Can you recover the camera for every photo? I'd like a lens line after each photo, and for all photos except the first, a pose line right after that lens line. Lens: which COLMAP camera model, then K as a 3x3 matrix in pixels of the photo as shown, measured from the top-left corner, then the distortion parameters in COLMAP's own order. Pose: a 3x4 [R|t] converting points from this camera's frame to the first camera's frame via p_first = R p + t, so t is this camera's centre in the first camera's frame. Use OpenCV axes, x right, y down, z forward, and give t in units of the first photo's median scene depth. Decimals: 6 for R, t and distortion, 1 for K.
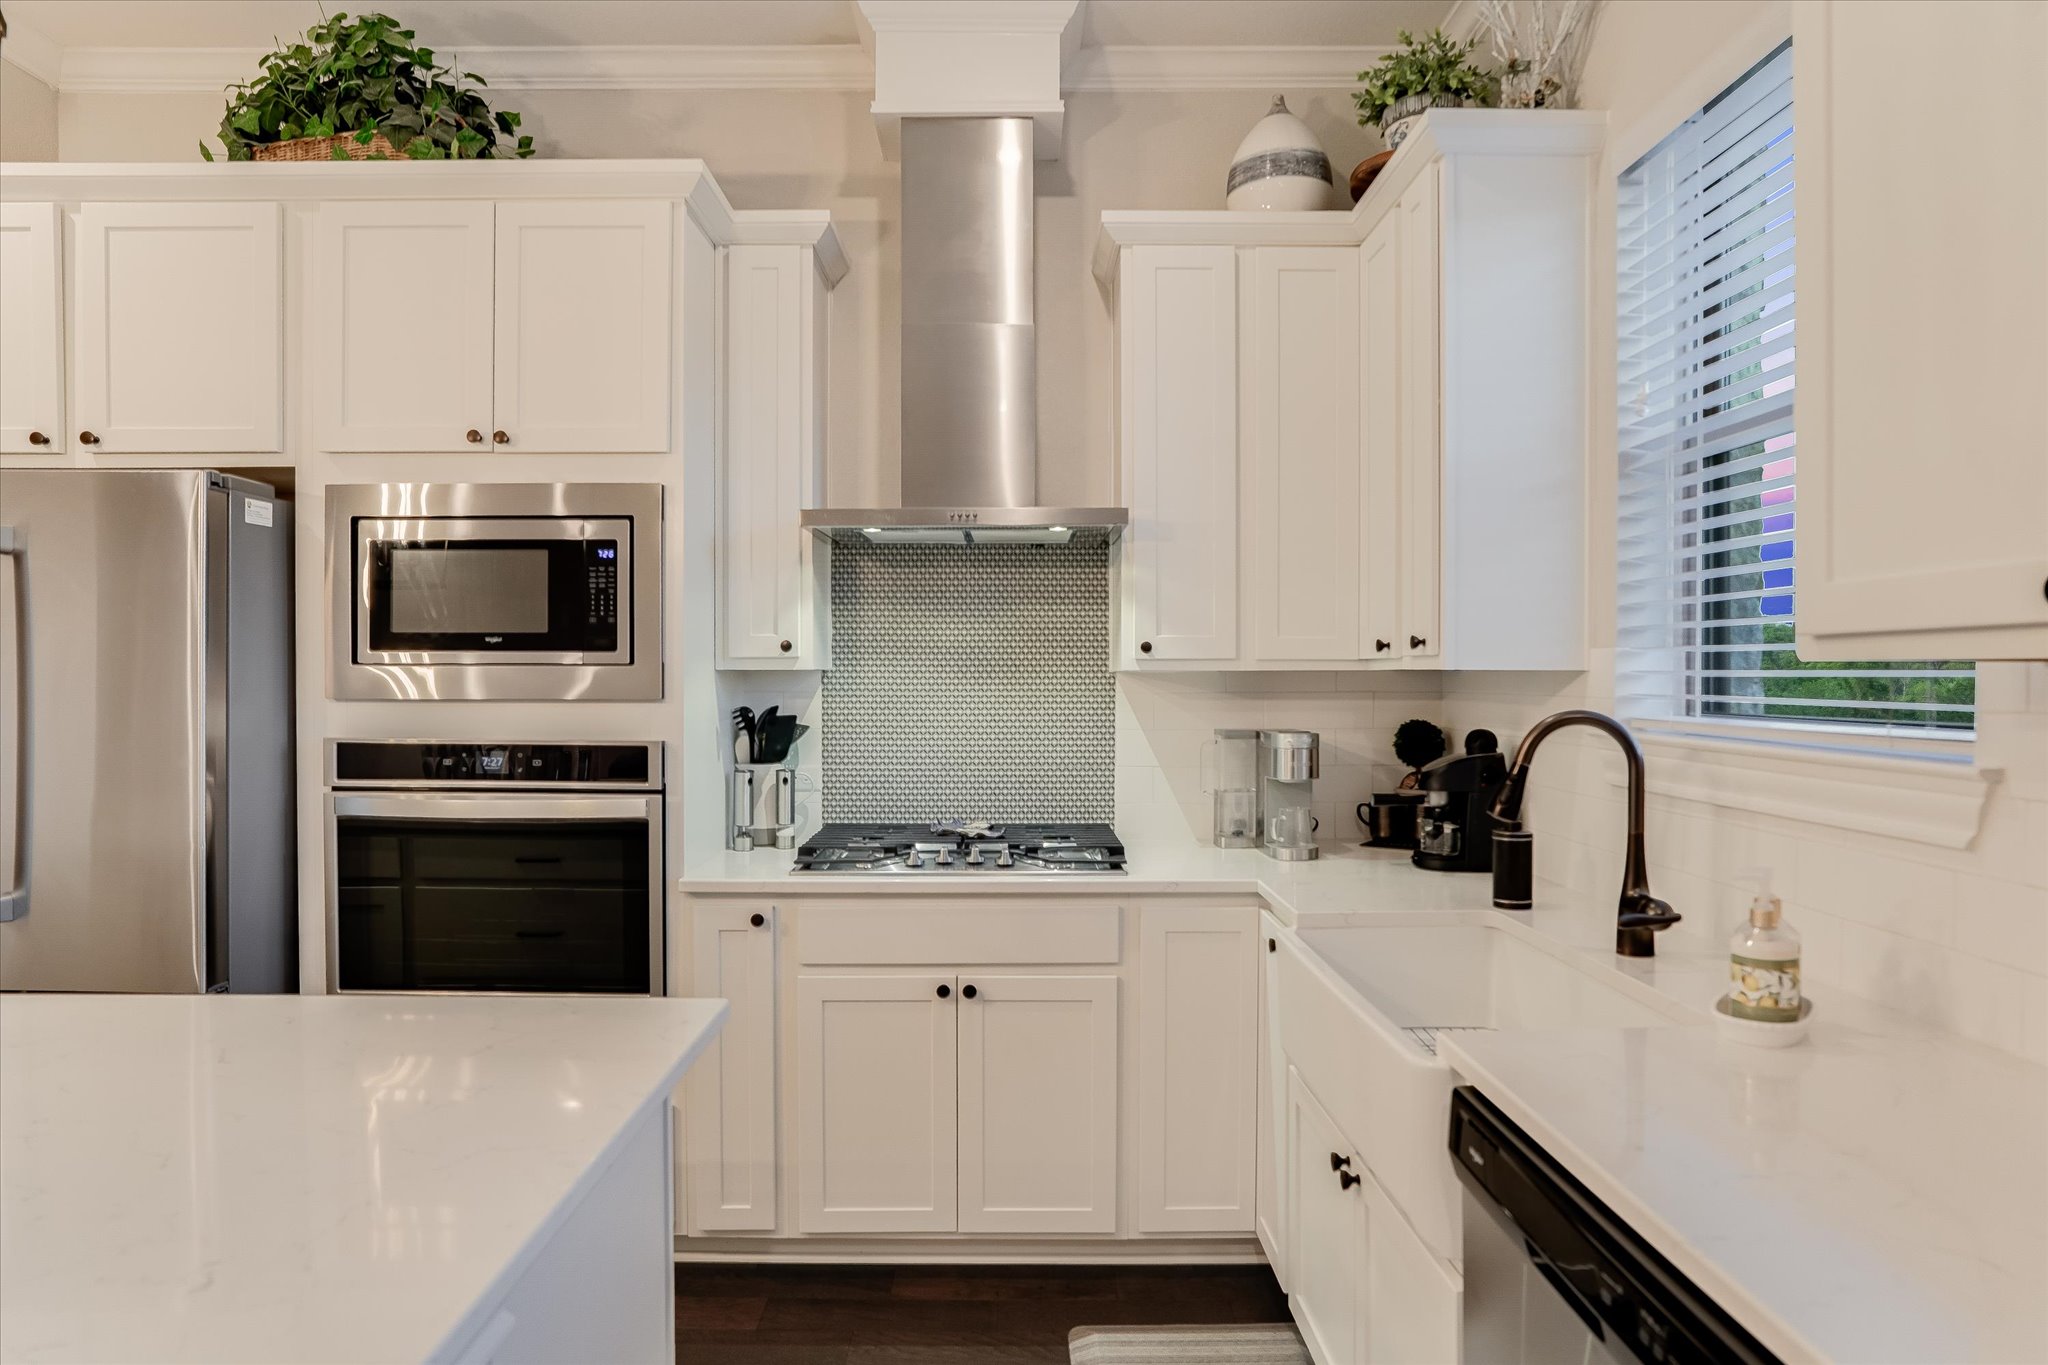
lens RADIAL K [[1270.8, 0, 1022.6], [0, 1270.8, 670.5], [0, 0, 1]] dist [-0.002563, -0.000901]
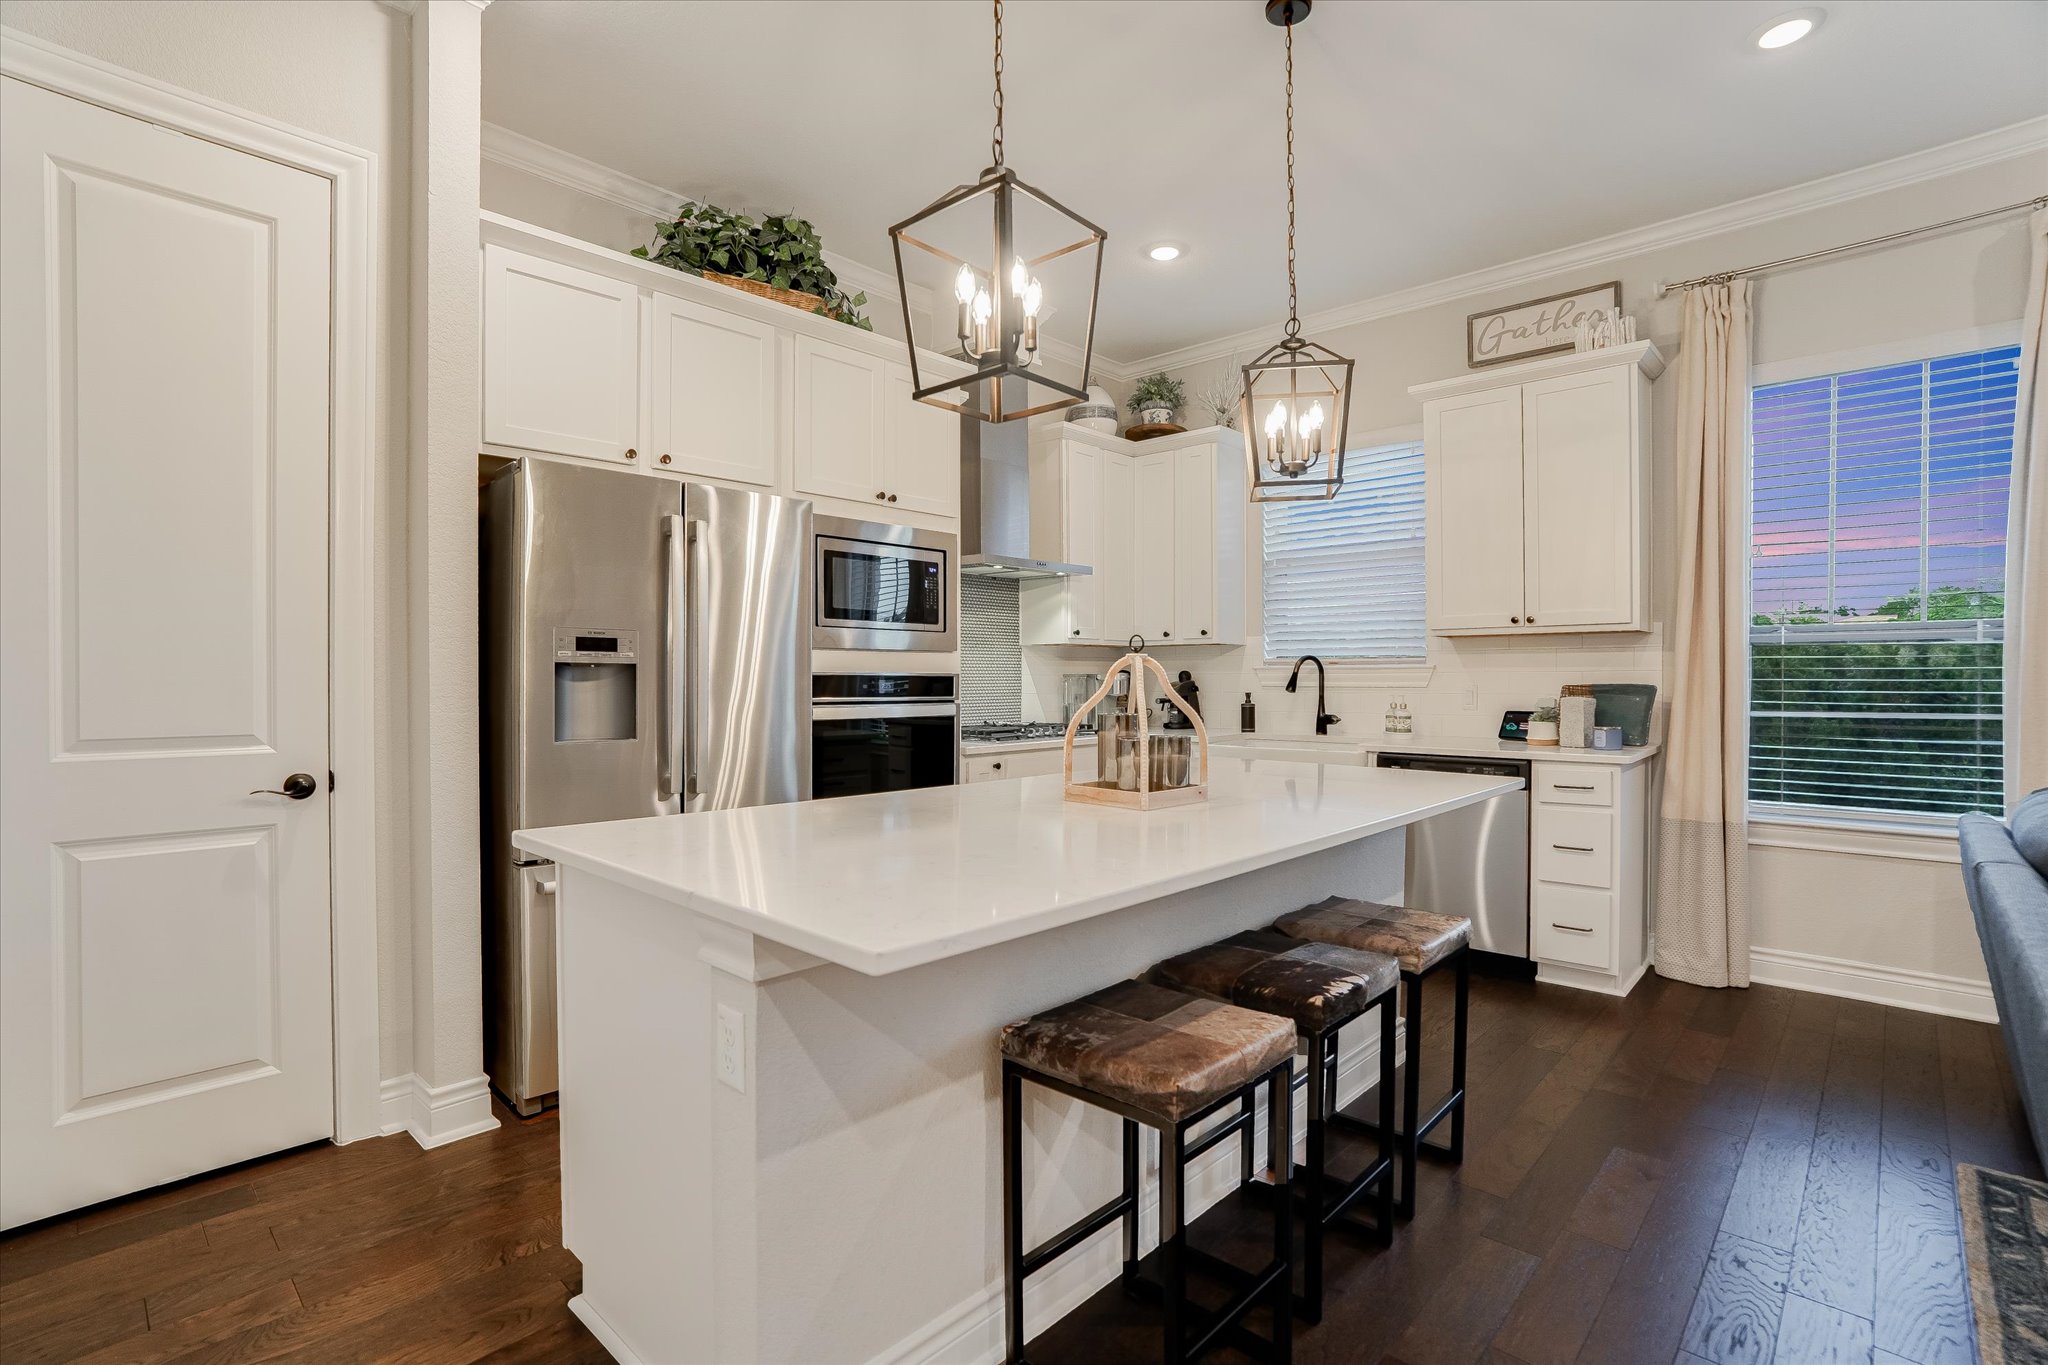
lens RADIAL K [[958.8, 0, 1024.2], [0, 958.8, 687.6], [0, 0, 1]] dist [-0.024831, 0.000374]
pose [[0.685108, -0.014450, 0.728298, -1.233725], [0.011135, 0.999894, 0.009364, 0.063941], [-0.728357, 0.001694, 0.685196, -0.027430]]
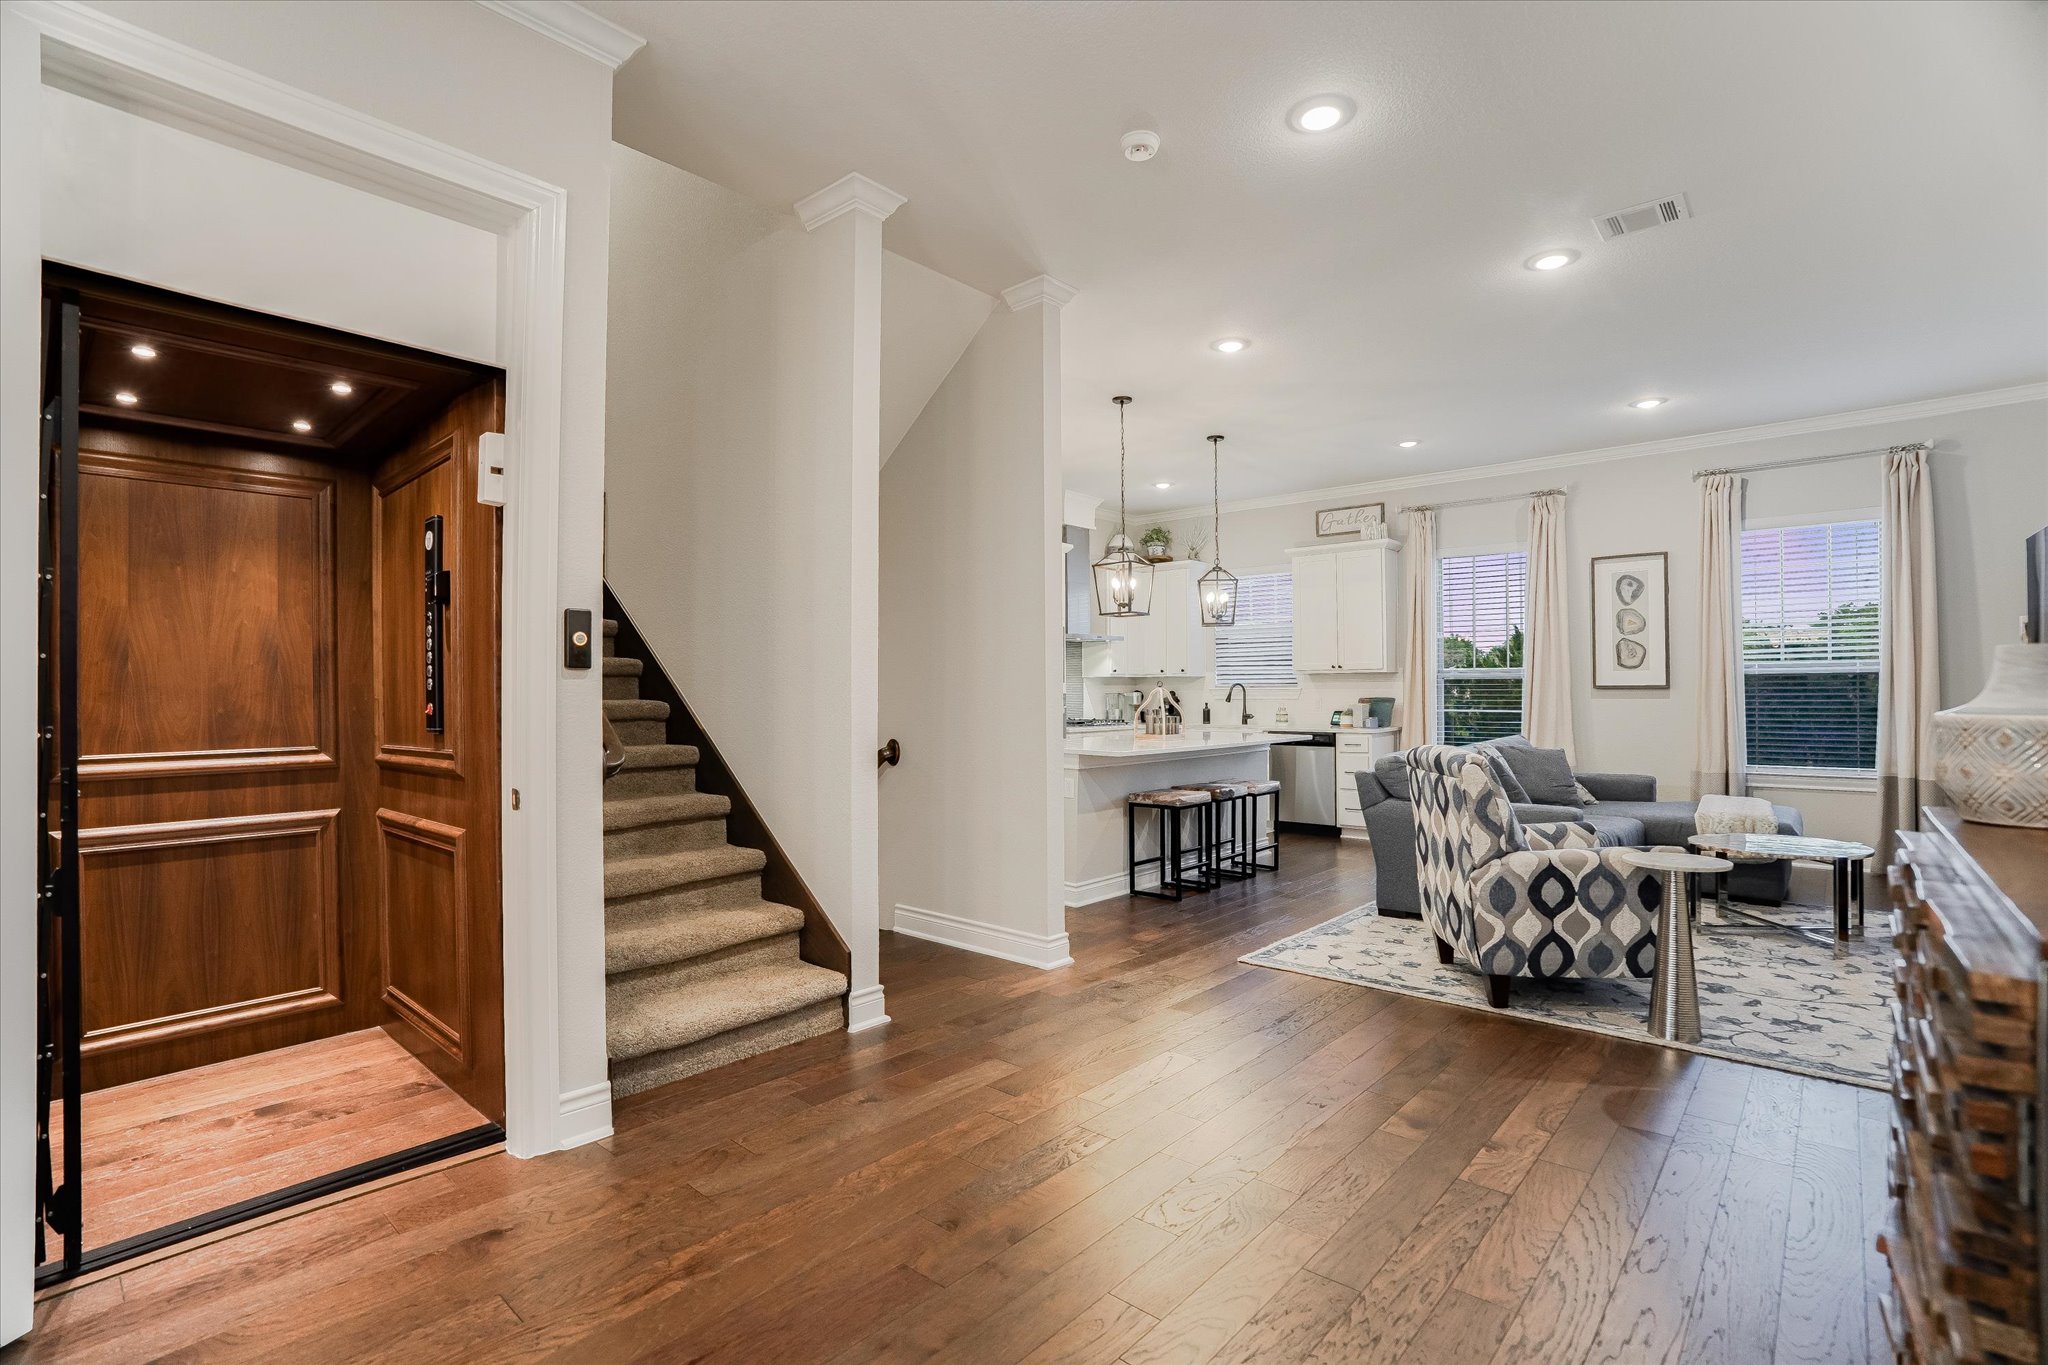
lens RADIAL K [[958.8, 0, 1007.4], [0, 958.8, 683.8], [0, 0, 1]] dist [-0.024831, 0.000374]
pose [[0.679372, -0.000961, 0.733794, -2.539596], [0.014337, 0.999826, -0.011964, 0.058655], [-0.733654, 0.018649, 0.679267, -0.848874]]
